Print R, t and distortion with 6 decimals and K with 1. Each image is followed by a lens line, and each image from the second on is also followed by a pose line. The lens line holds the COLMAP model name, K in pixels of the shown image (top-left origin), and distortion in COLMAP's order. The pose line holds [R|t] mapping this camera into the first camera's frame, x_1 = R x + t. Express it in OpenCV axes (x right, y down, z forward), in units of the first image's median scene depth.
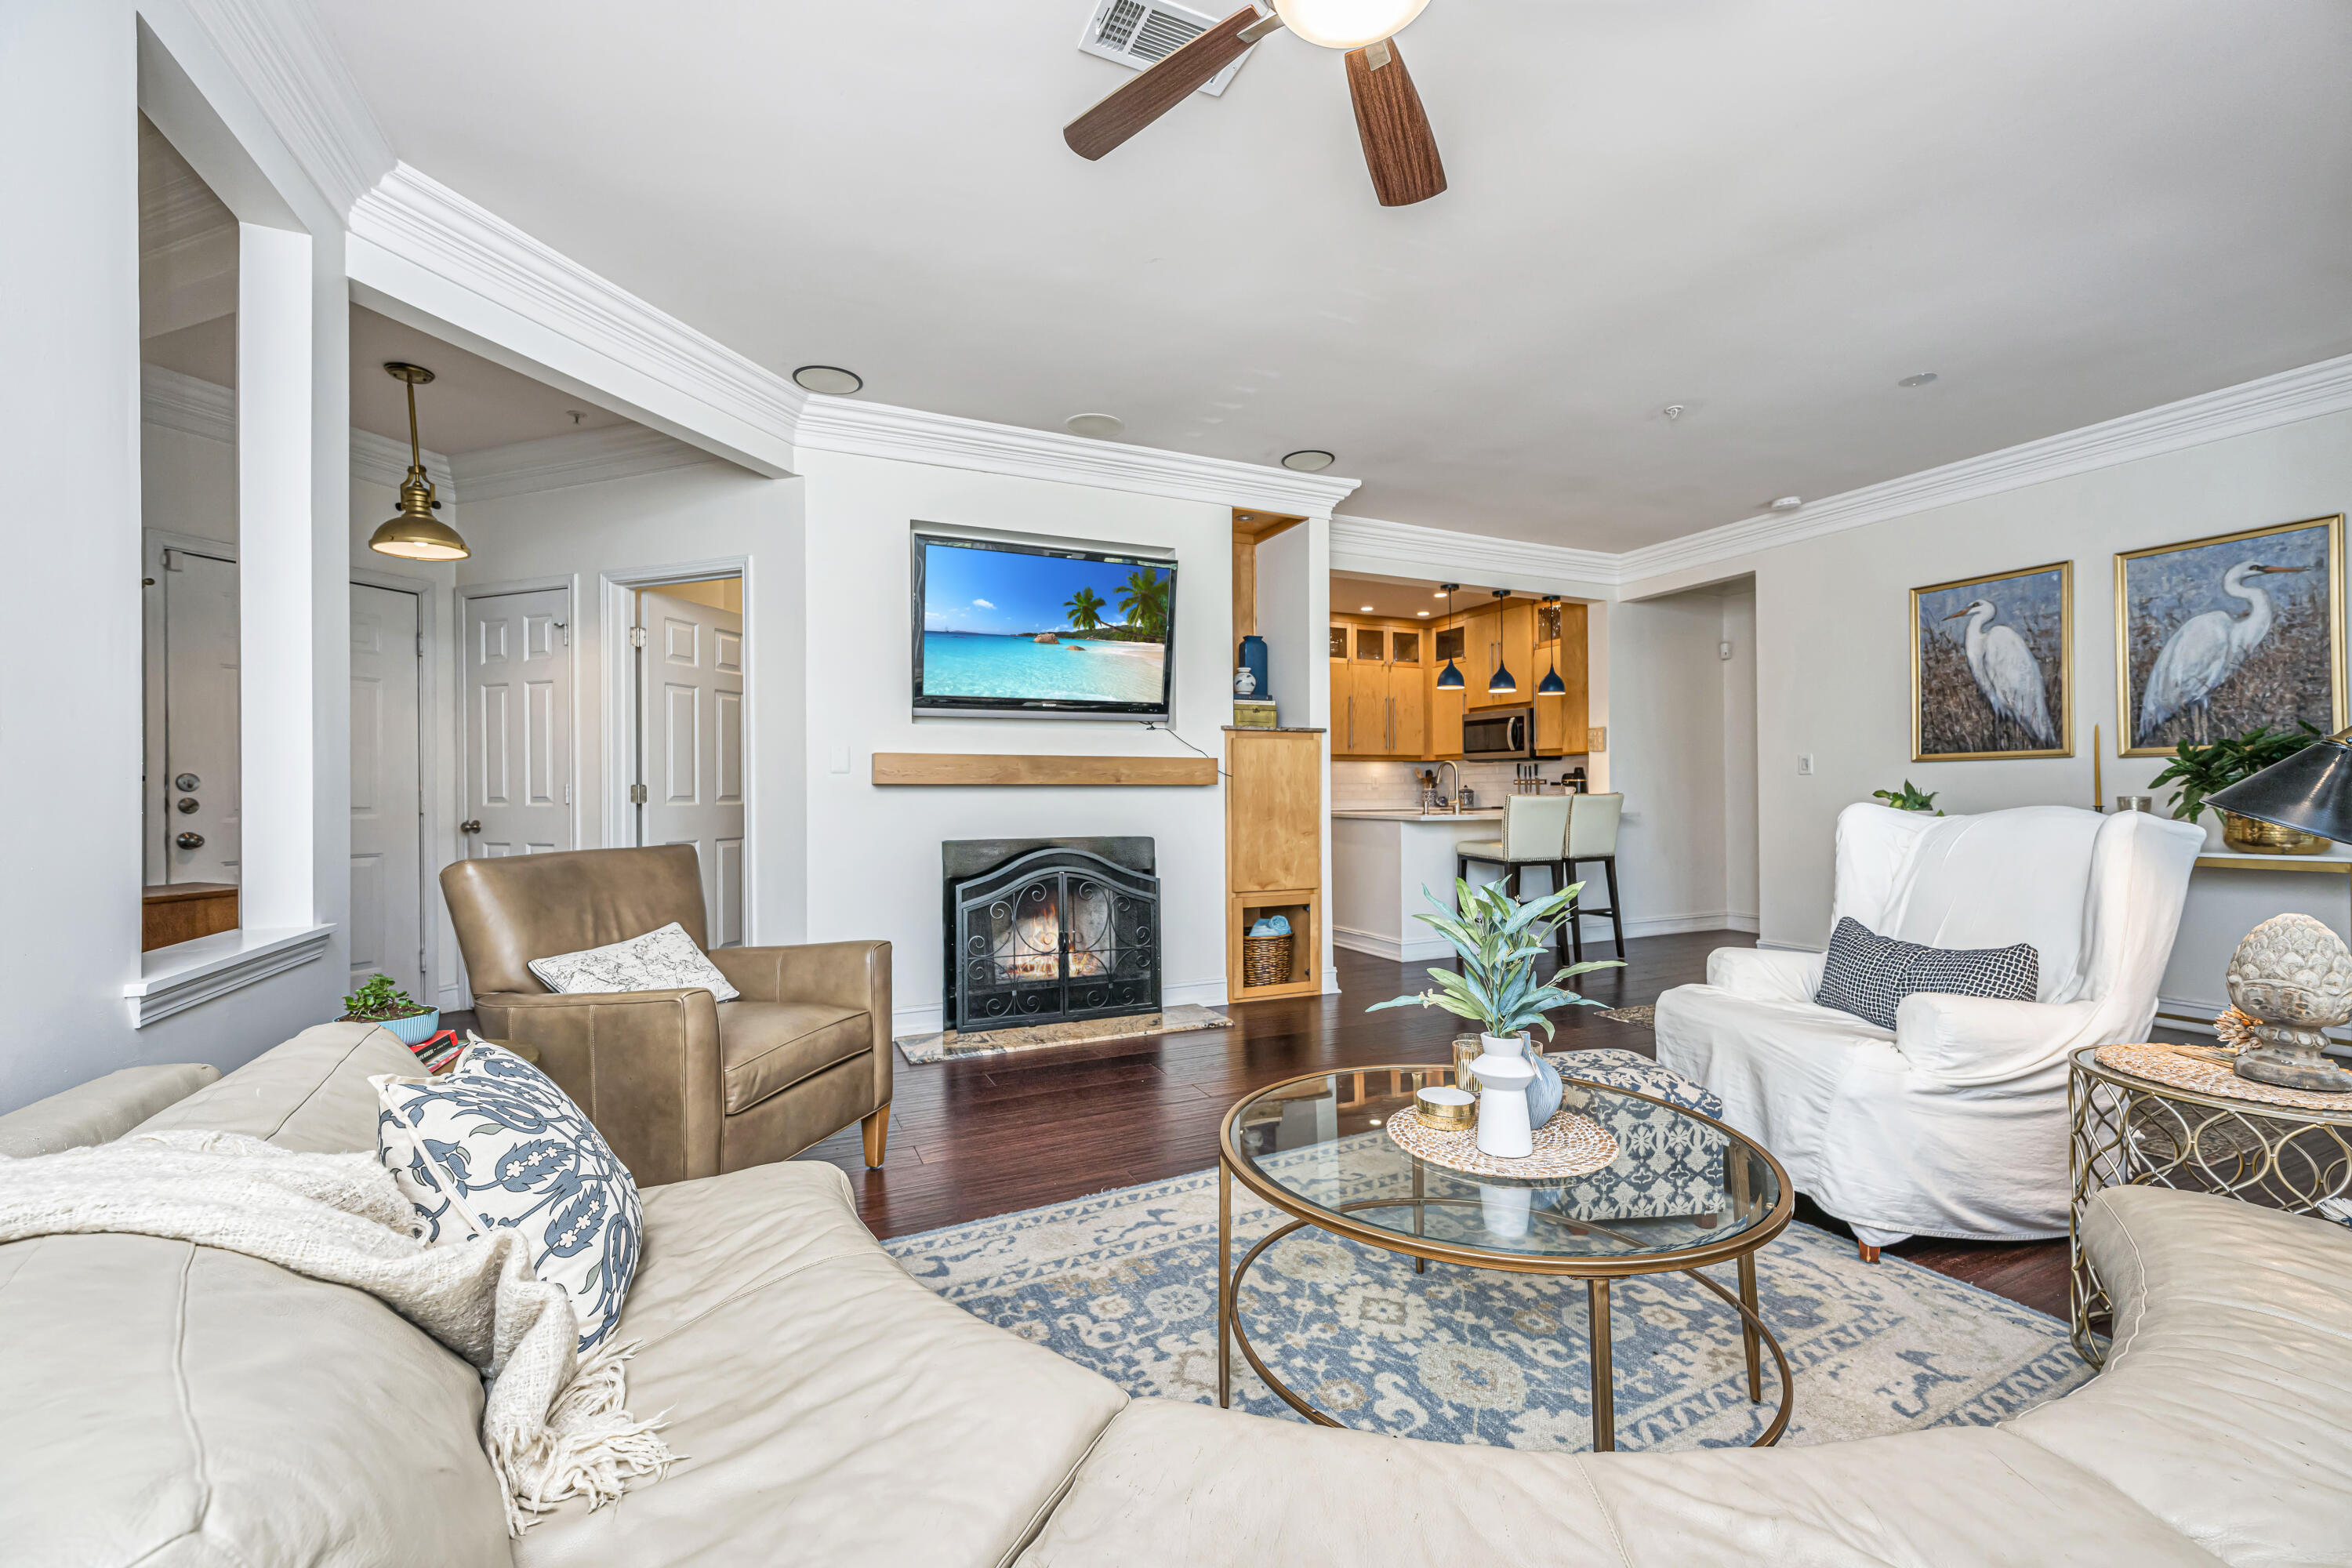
lens RADIAL K [[997.3, 0, 1176.0], [0, 997.3, 784.0], [0, 0, 1]] dist [0.000874, 0.000093]
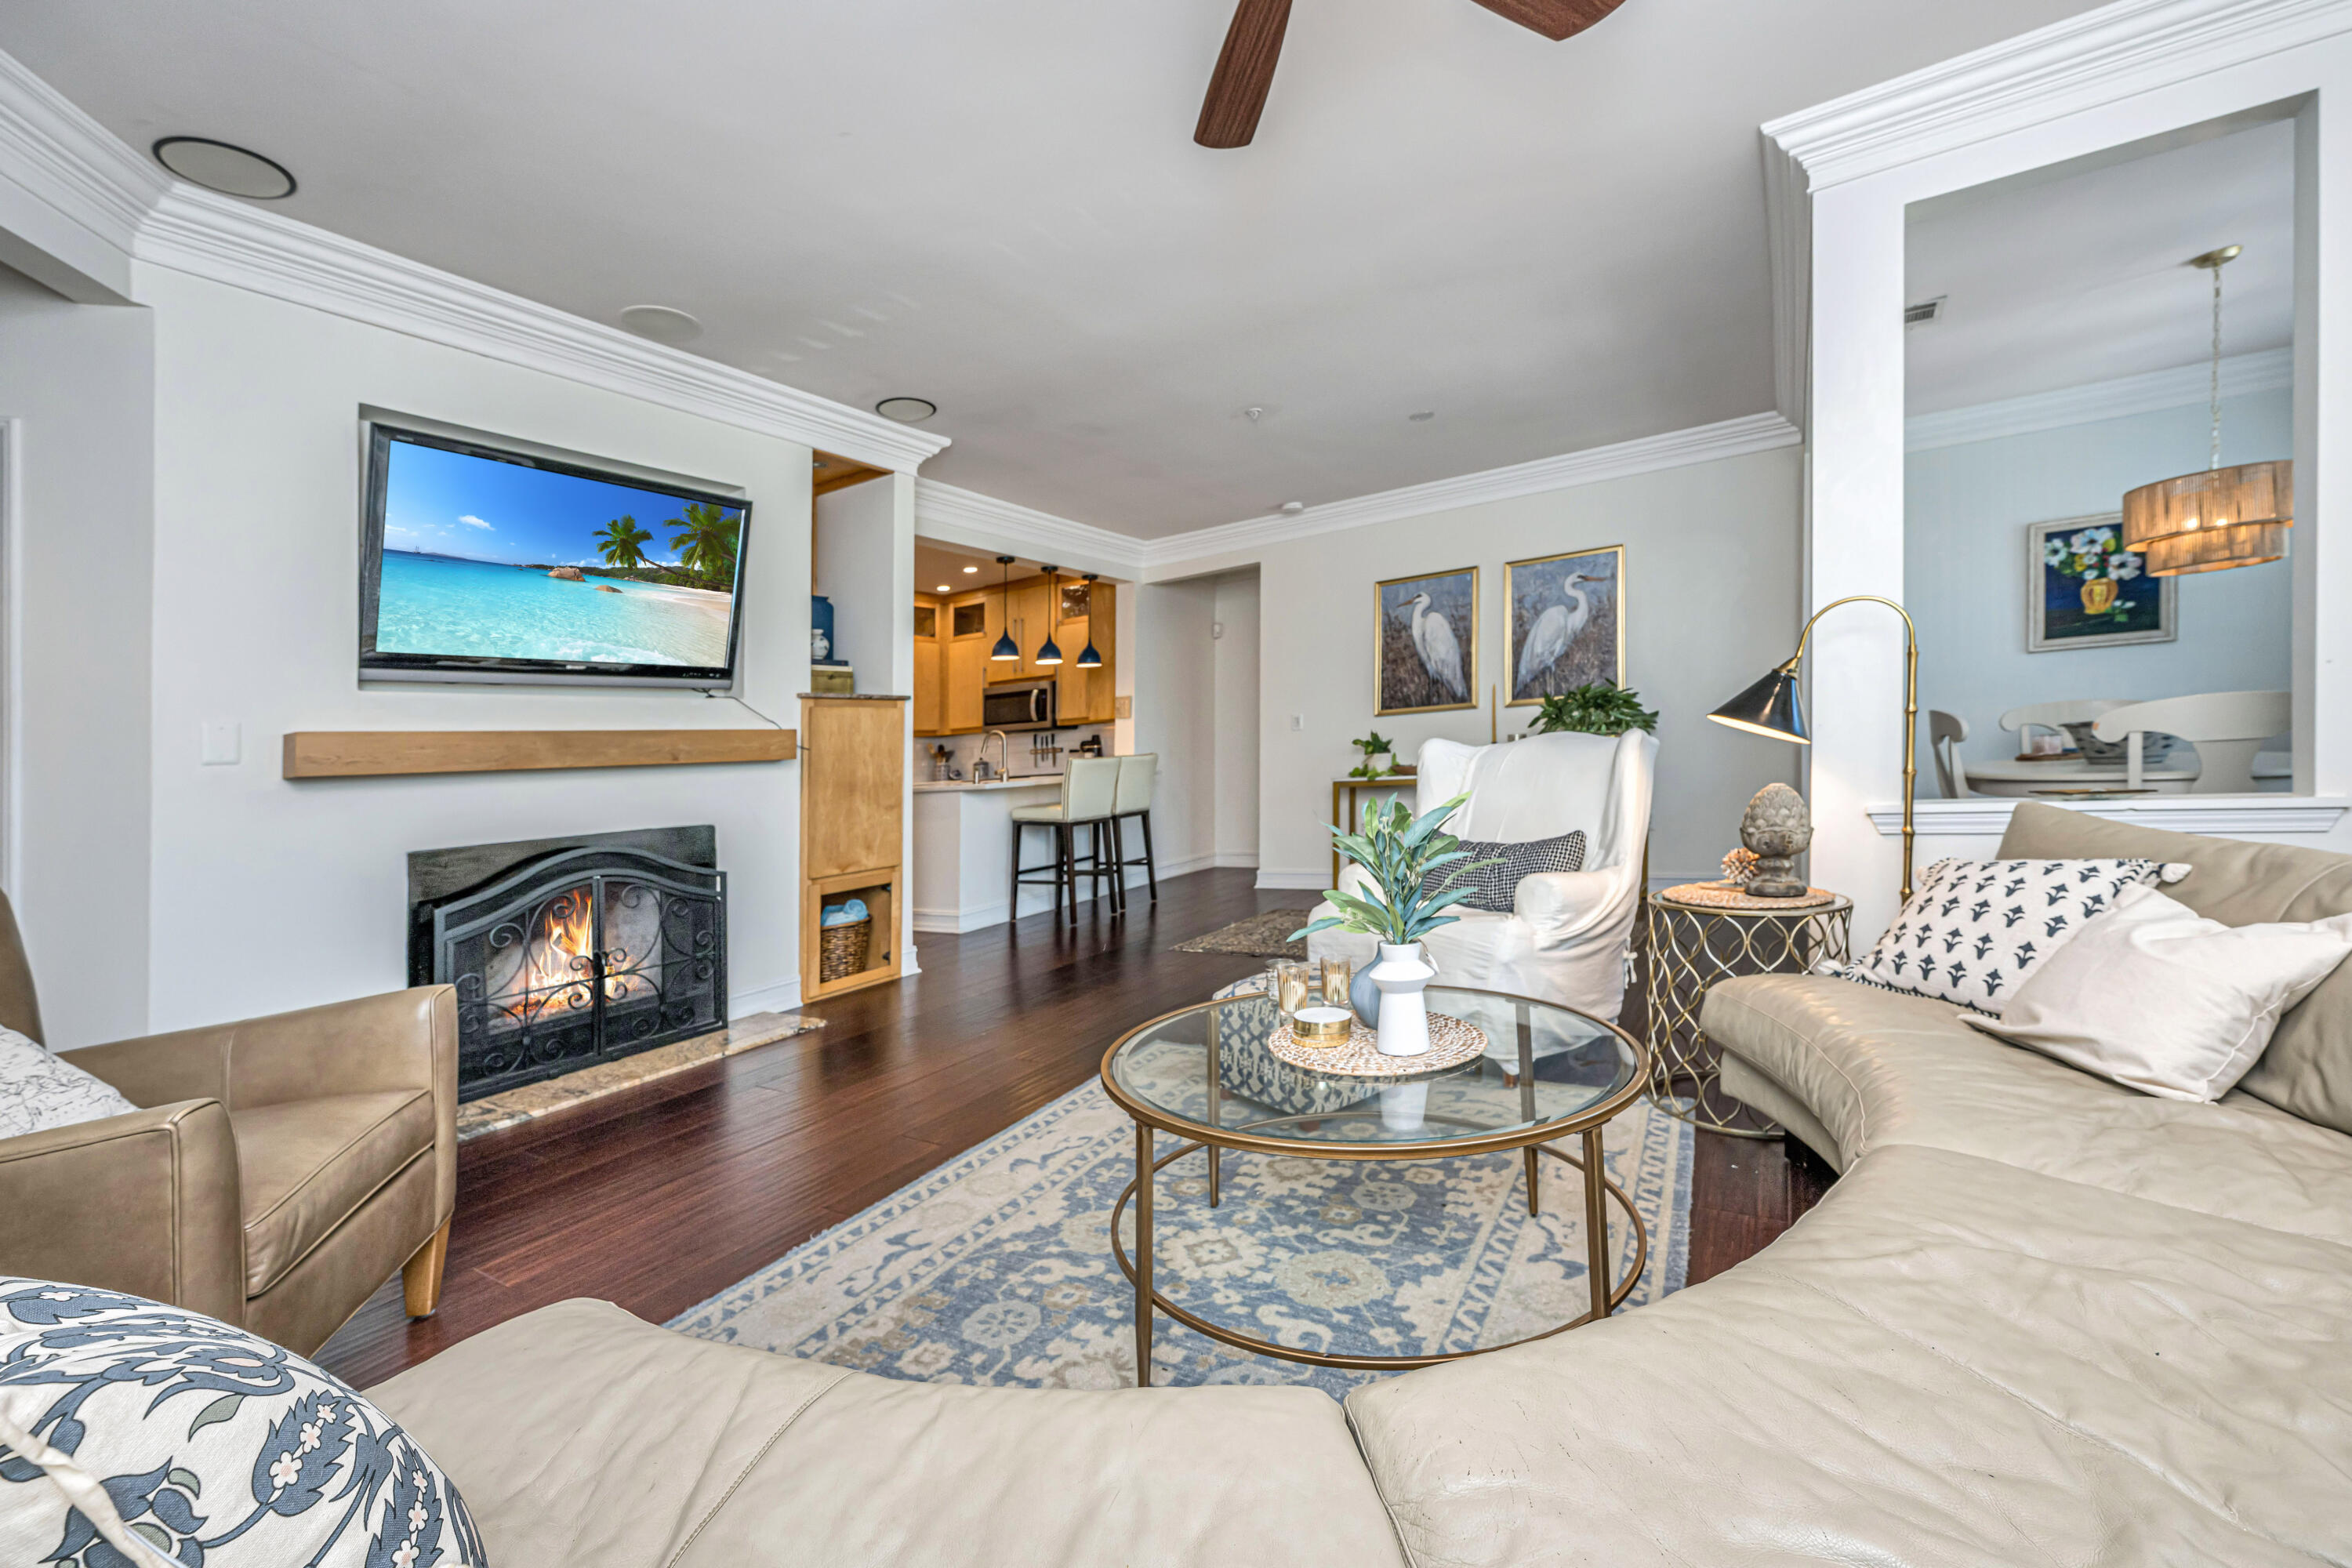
lens RADIAL K [[961.2, 0, 1179.9], [0, 961.2, 755.1], [0, 0, 1]] dist [0.001560, 0.000126]
pose [[0.828292, -0.040951, 0.558799, -0.160740], [0.049194, 0.998789, 0.000276, 0.014271], [-0.558134, 0.027261, 0.829303, 0.099123]]
